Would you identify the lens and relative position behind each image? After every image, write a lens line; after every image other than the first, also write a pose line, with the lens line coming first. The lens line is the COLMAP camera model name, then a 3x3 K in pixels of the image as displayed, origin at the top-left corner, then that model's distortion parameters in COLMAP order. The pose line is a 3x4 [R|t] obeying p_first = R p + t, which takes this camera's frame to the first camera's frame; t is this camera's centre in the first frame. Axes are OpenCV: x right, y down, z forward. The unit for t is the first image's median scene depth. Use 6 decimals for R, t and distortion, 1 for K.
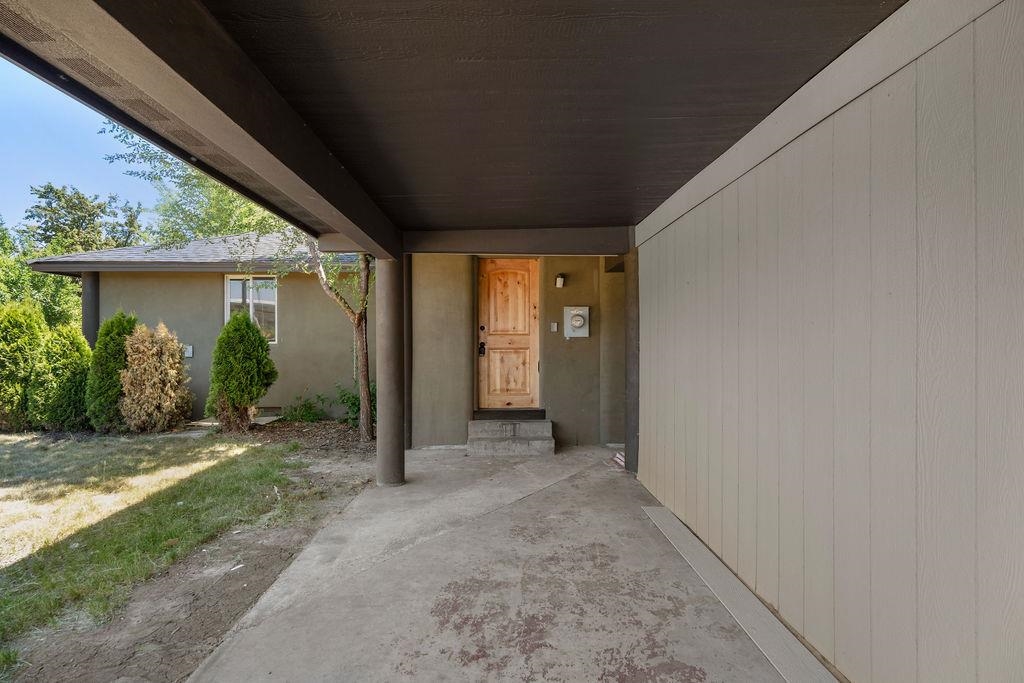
lens RADIAL K [[511.0, 0, 513.0], [0, 511.0, 341.4], [0, 0, 1]] dist [-0.009201, 0.002356]
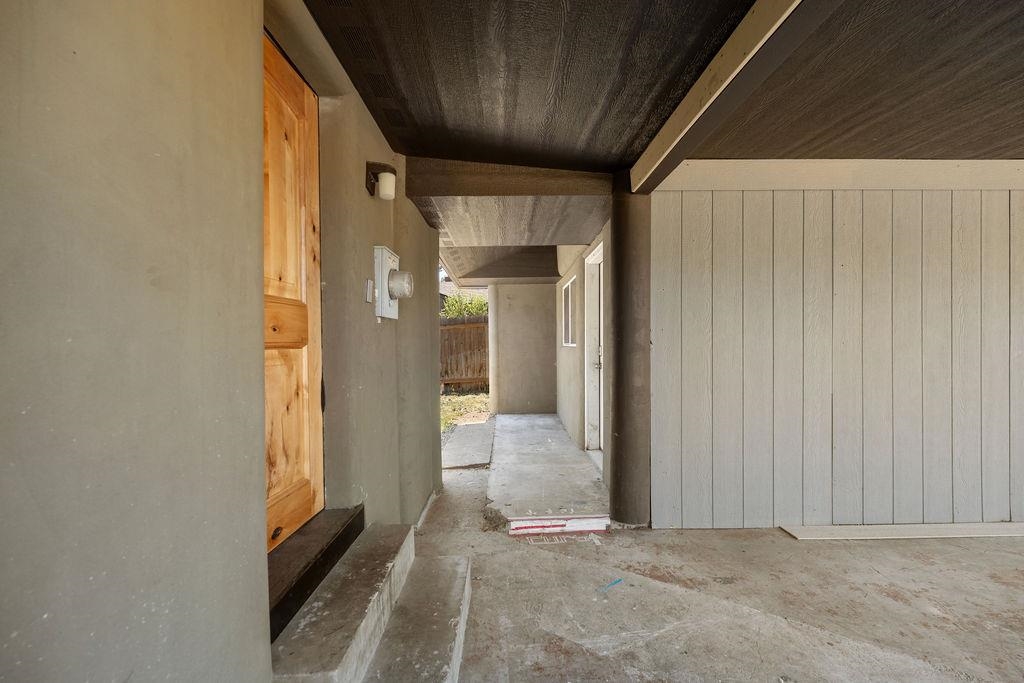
lens RADIAL K [[452.7, 0, 516.3], [0, 452.7, 342.6], [0, 0, 1]] dist [0.000492, -0.000578]
pose [[0.011185, -0.009262, 0.999895, -0.413849], [0.006052, 0.999939, 0.009195, 0.014220], [-0.999919, 0.005949, 0.011241, 1.325748]]
